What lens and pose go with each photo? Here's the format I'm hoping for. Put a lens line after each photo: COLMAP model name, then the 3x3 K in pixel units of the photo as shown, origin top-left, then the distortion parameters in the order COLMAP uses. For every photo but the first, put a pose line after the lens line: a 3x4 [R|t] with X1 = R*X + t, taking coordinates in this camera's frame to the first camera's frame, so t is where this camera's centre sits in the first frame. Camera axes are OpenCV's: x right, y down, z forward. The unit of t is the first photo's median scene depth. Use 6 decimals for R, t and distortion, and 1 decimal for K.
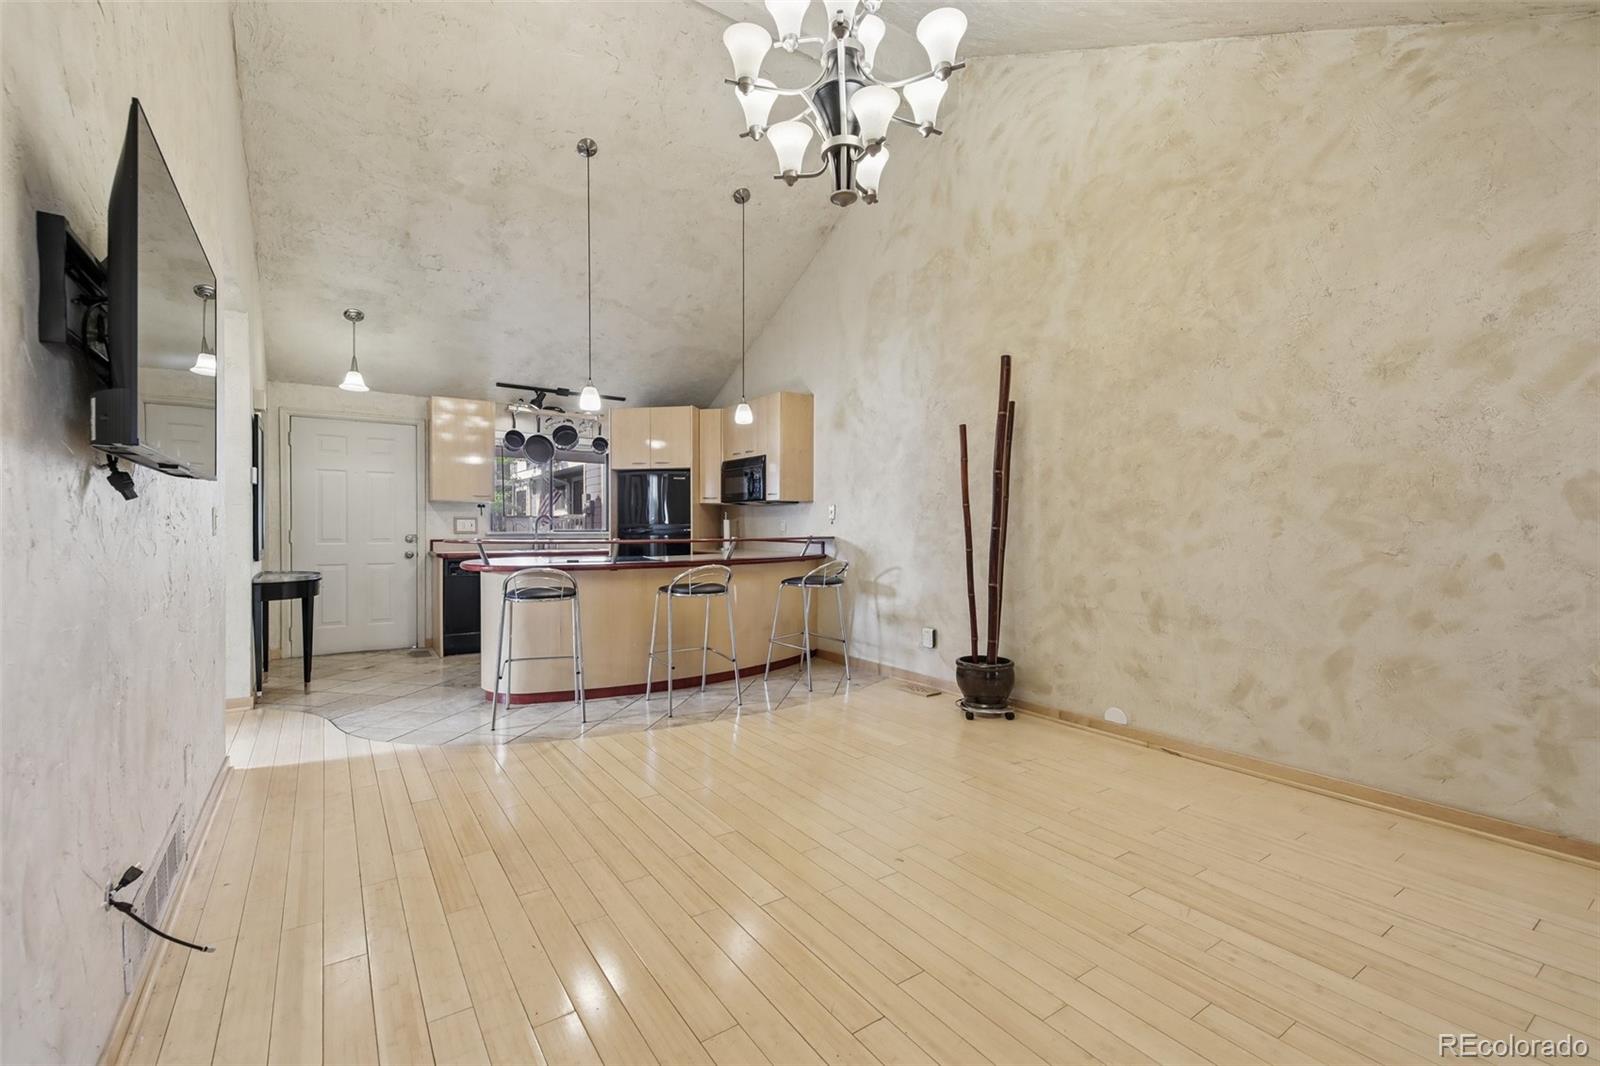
lens RADIAL K [[681.5, 0, 794.1], [0, 681.5, 536.7], [0, 0, 1]] dist [0.035053, -0.013378]
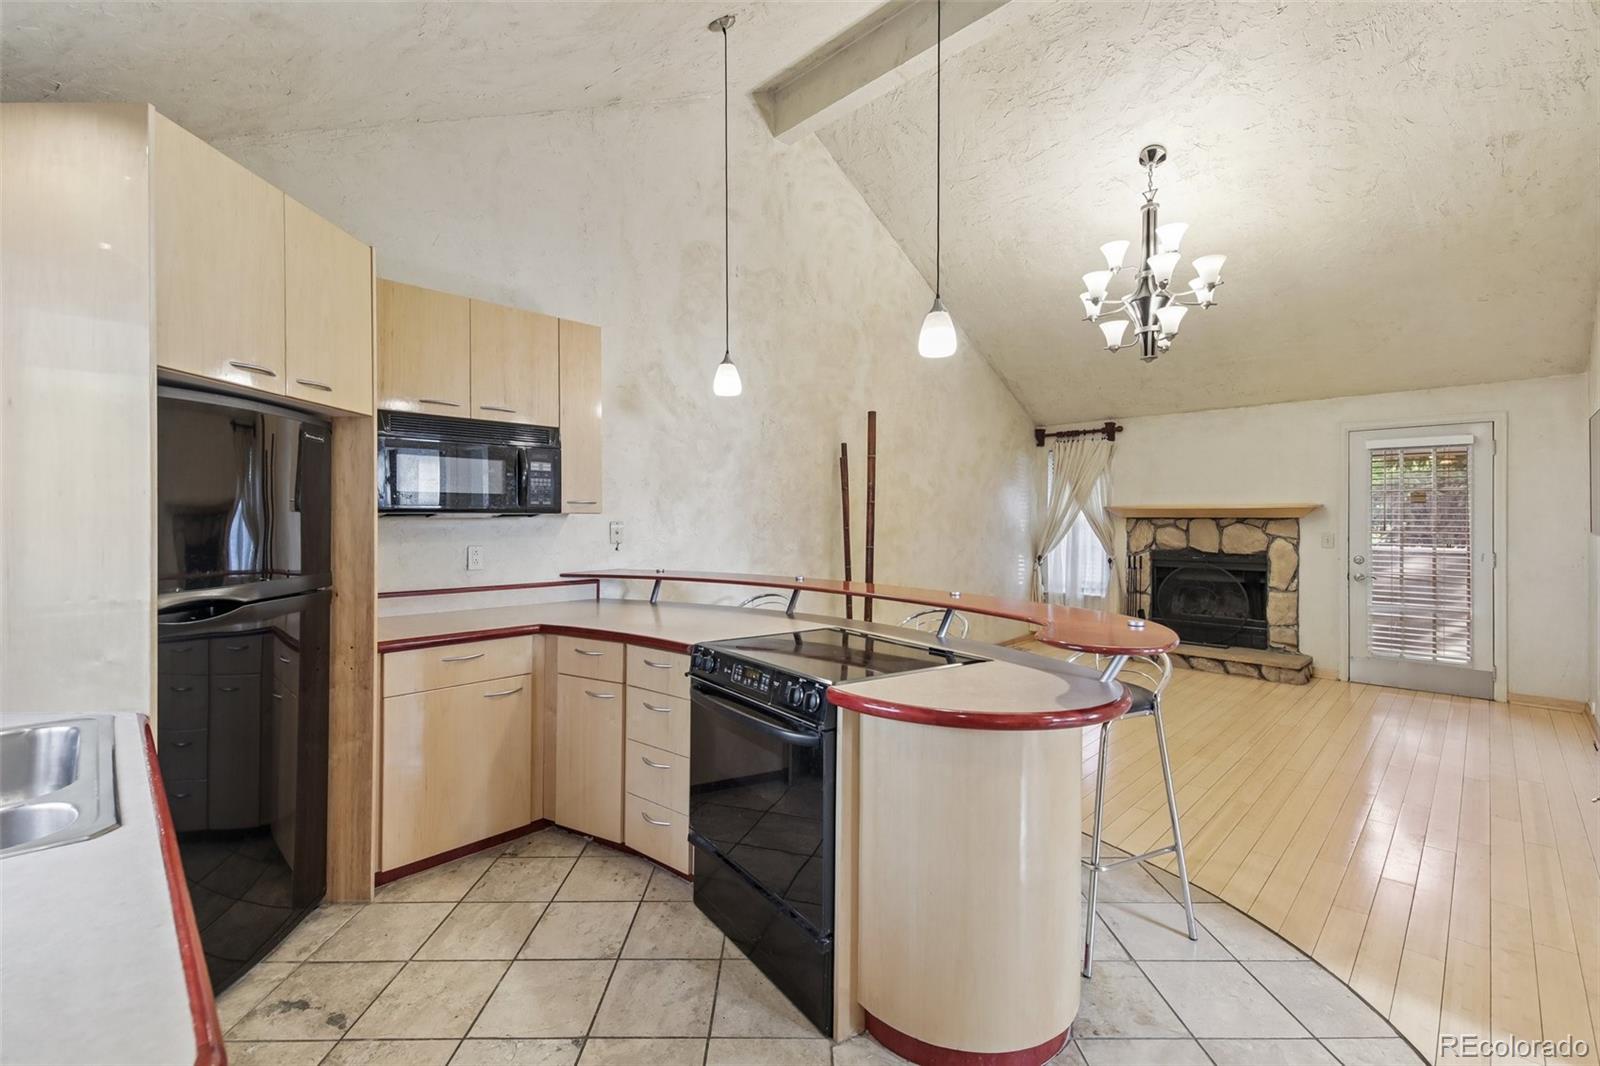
lens RADIAL K [[682.9, 0, 789.3], [0, 682.9, 519.4], [0, 0, 1]] dist [0.033211, -0.014303]
pose [[-0.182841, -0.004690, 0.983131, -0.954958], [0.014368, 0.999869, 0.007442, -0.078004], [-0.983038, 0.015487, -0.182749, 1.448073]]
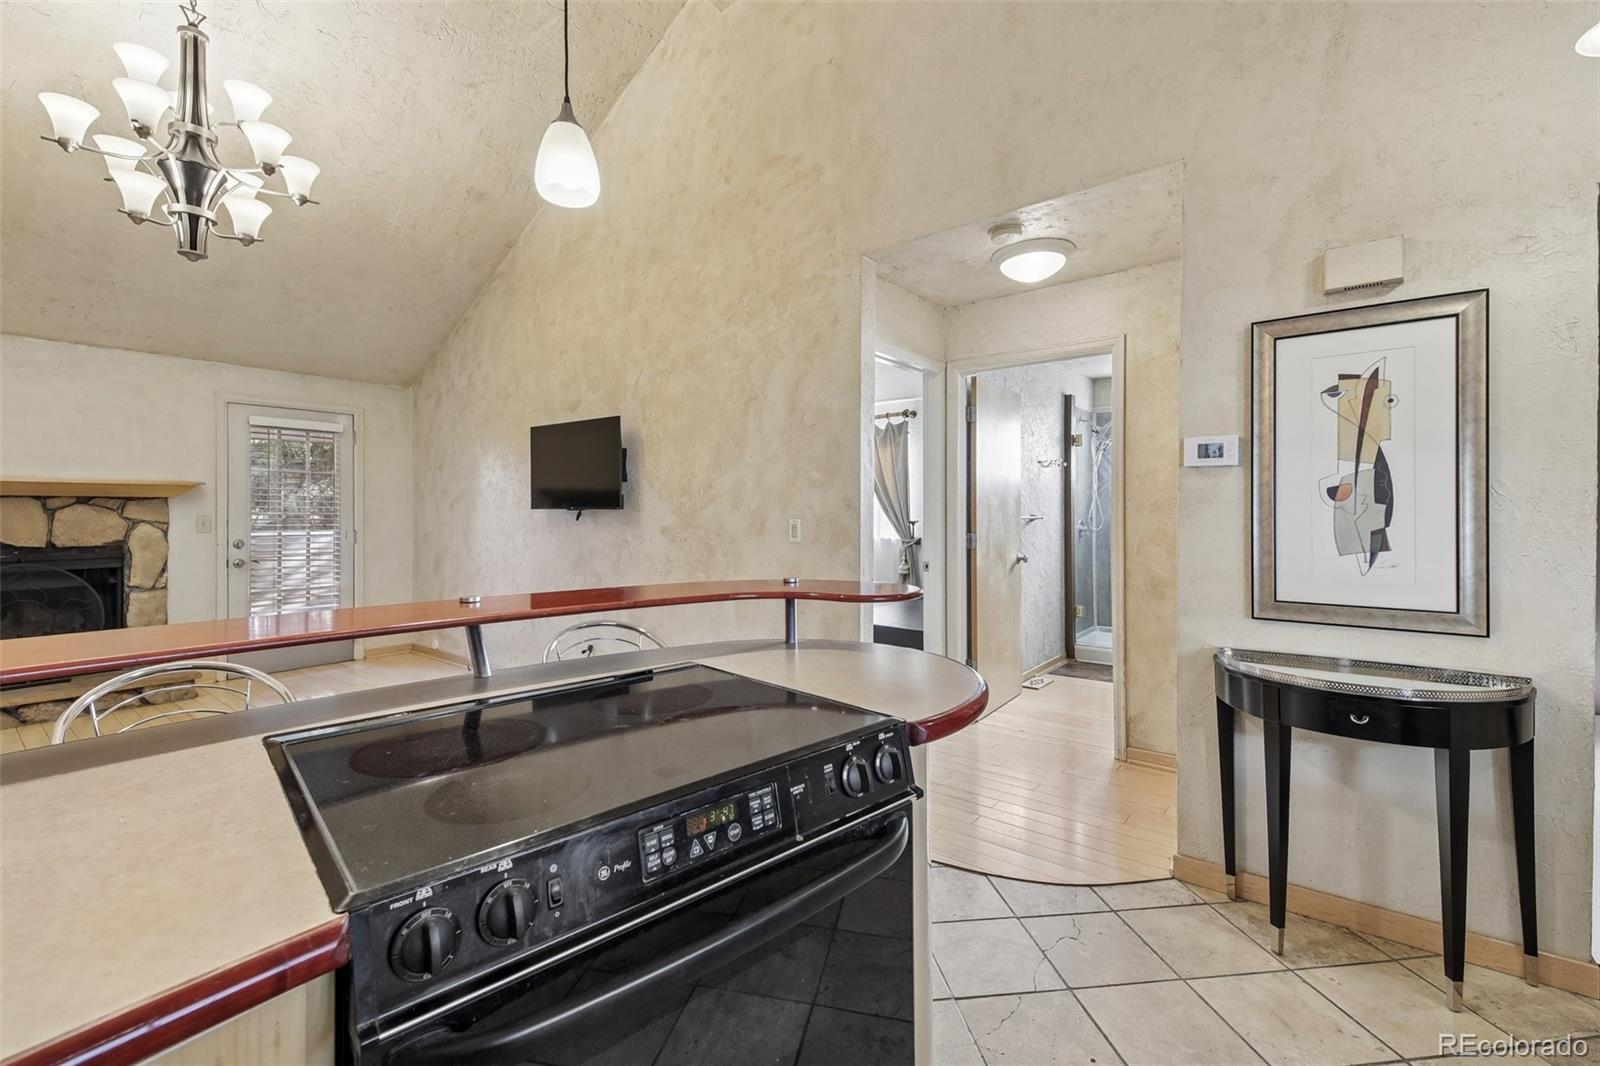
lens RADIAL K [[684.5, 0, 799.9], [0, 684.5, 508.7], [0, 0, 1]] dist [0.033941, -0.014181]
pose [[-0.955909, -0.002637, -0.293652, -0.371915], [-0.006327, 0.999913, 0.011615, -0.055360], [0.293596, 0.012961, -0.955842, 1.604009]]
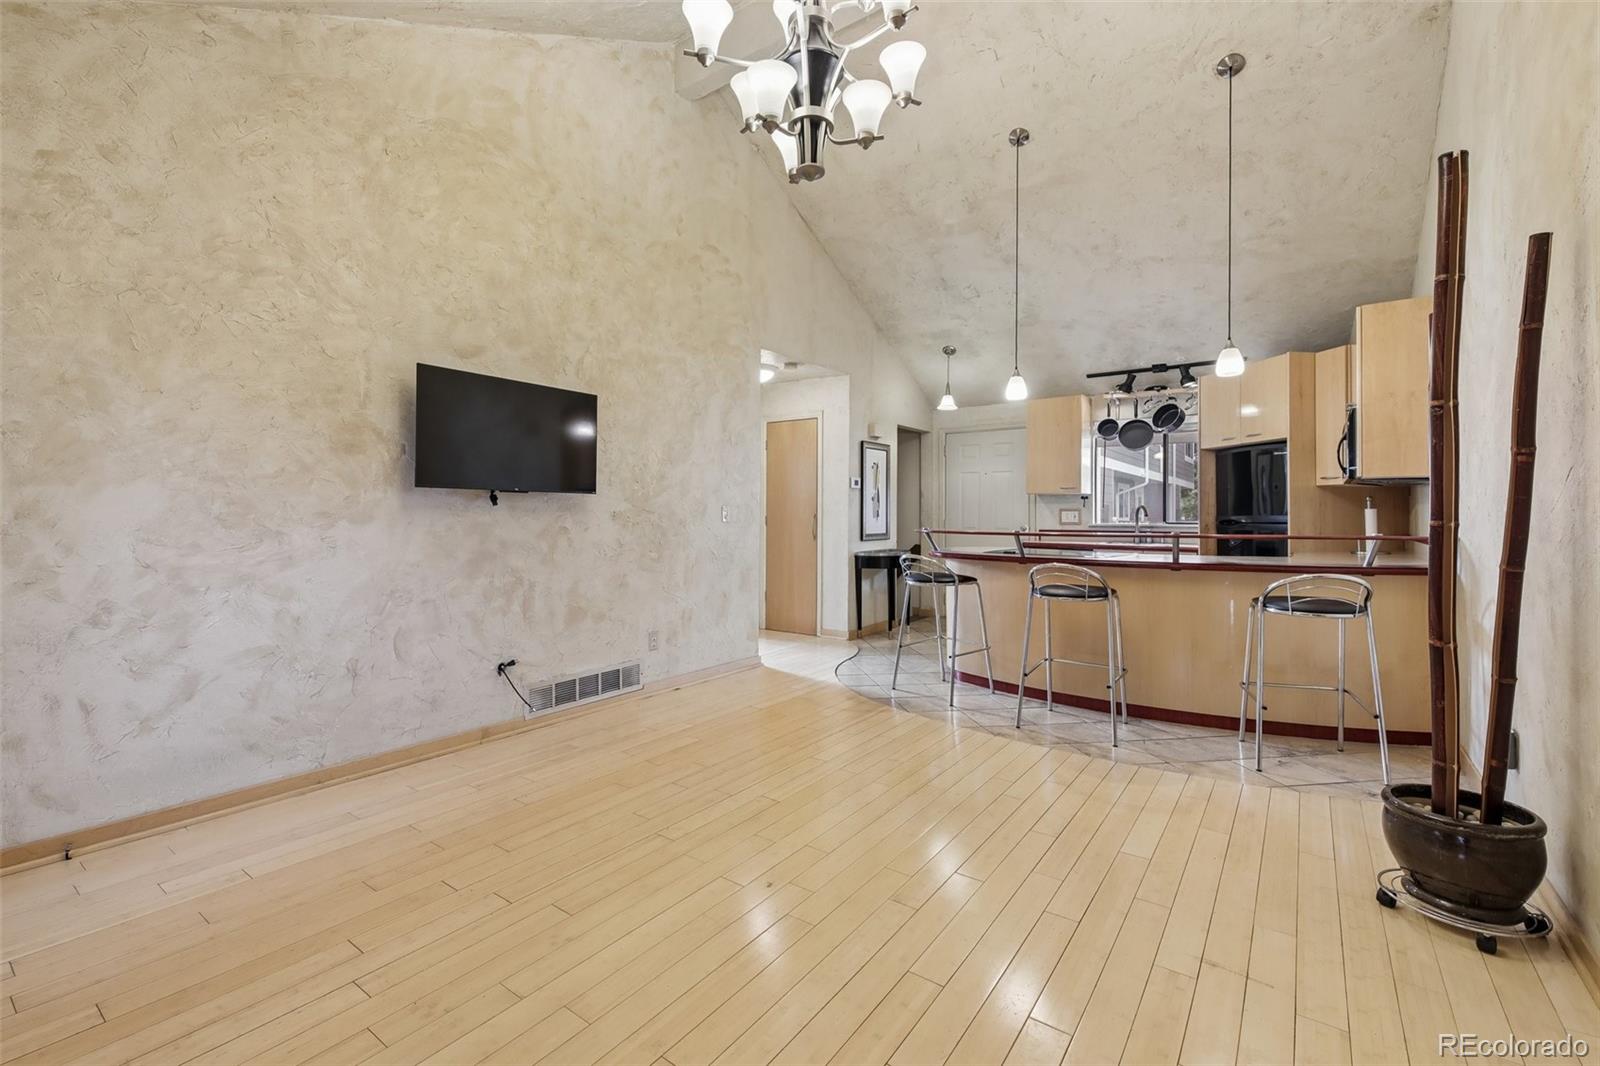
lens RADIAL K [[679.8, 0, 780.6], [0, 679.8, 511.8], [0, 0, 1]] dist [0.001281, -0.000192]
pose [[0.317070, -0.008508, -0.948364, 0.617827], [-0.016145, 0.999766, -0.014367, -0.003717], [0.948265, 0.019867, 0.316858, 0.443662]]
